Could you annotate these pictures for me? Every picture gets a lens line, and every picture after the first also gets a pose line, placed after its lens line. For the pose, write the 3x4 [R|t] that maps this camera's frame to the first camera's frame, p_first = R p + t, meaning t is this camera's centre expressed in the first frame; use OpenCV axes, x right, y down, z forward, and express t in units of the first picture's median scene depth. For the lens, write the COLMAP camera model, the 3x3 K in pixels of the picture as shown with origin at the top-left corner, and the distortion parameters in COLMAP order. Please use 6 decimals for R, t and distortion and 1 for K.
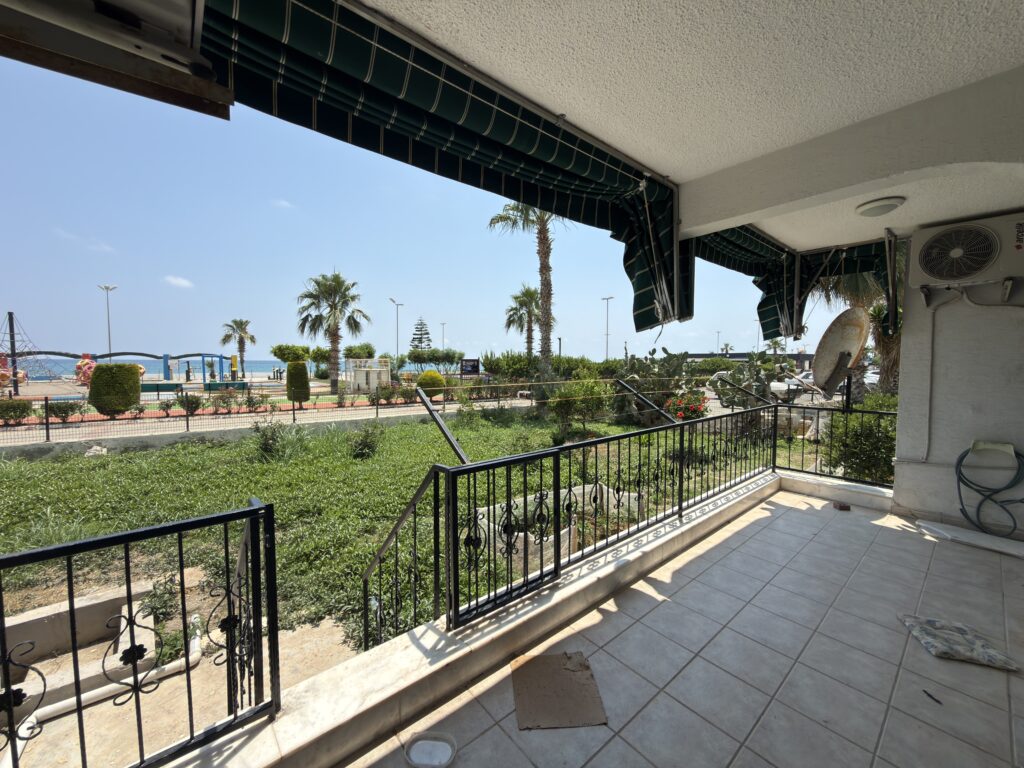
lens RADIAL K [[405.1, 0, 513.3], [0, 405.1, 384.0], [0, 0, 1]] dist [0.000653, -0.000246]
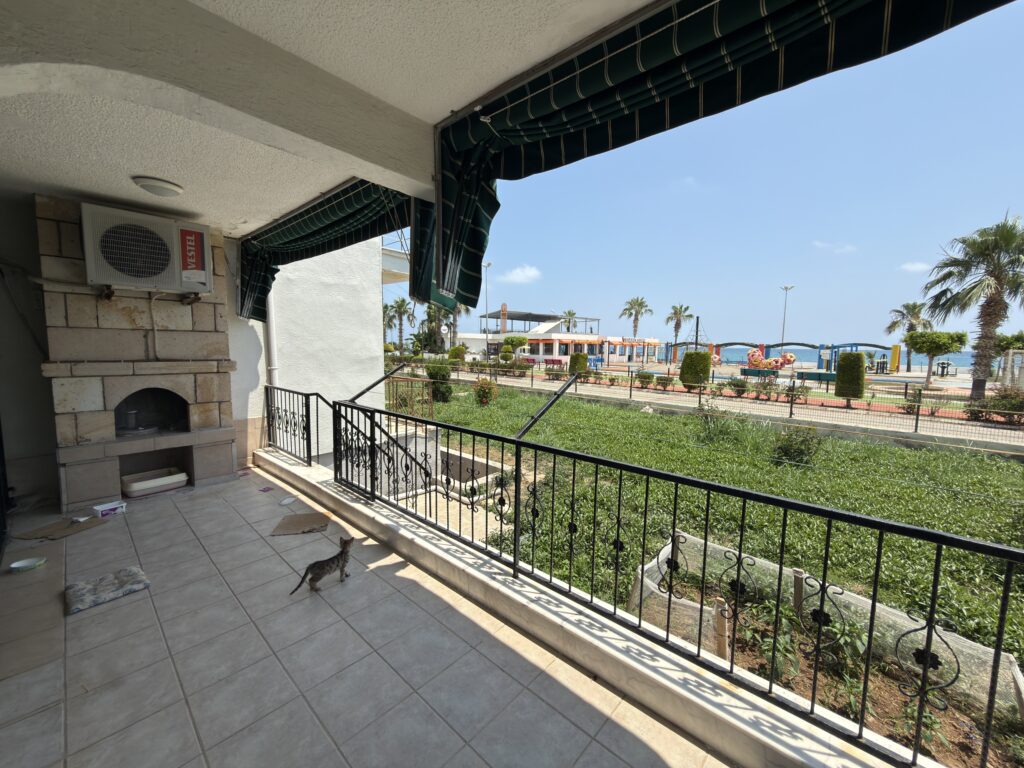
lens RADIAL K [[405.1, 0, 513.3], [0, 405.1, 384.0], [0, 0, 1]] dist [0.000653, -0.000246]
pose [[0.125951, 0.091669, -0.987792, 0.195318], [-0.067975, 0.994179, 0.083595, -0.009410], [0.989705, 0.056616, 0.131449, 0.164324]]
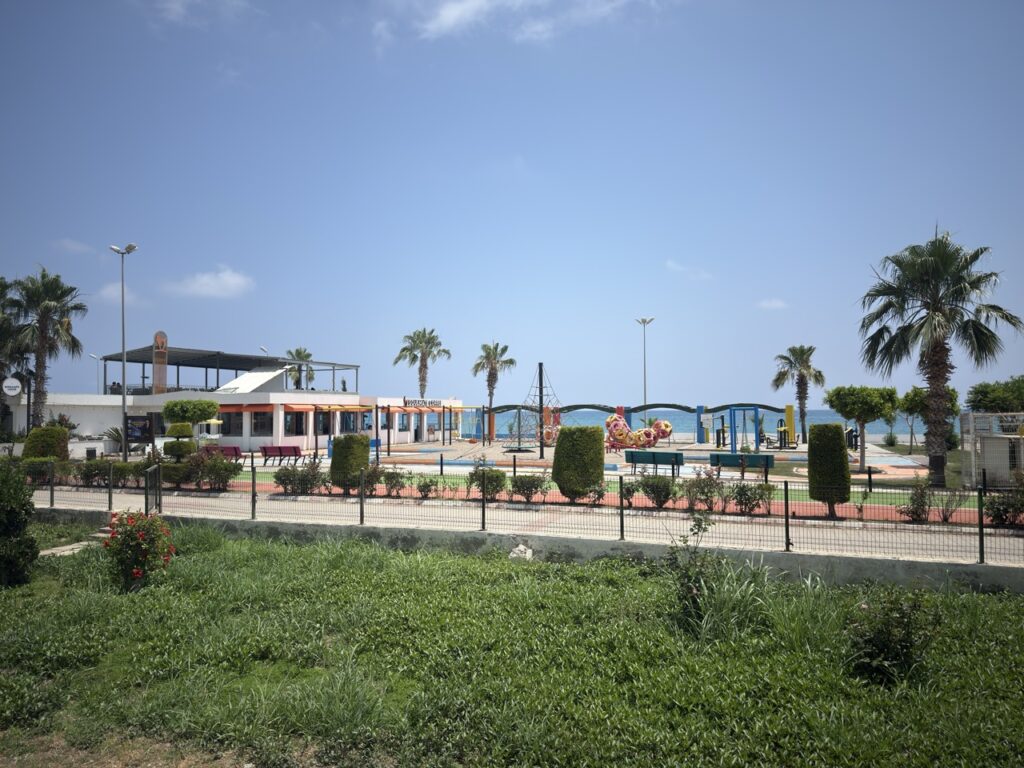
lens RADIAL K [[712.0, 0, 512.0], [0, 712.0, 384.0], [0, 0, 1]] dist [0.113364, -0.159849]
pose [[0.534419, -0.041398, -0.844205, 0.026189], [-0.036938, 0.996702, -0.072260, -0.020789], [0.844412, 0.069800, 0.531127, 0.151893]]
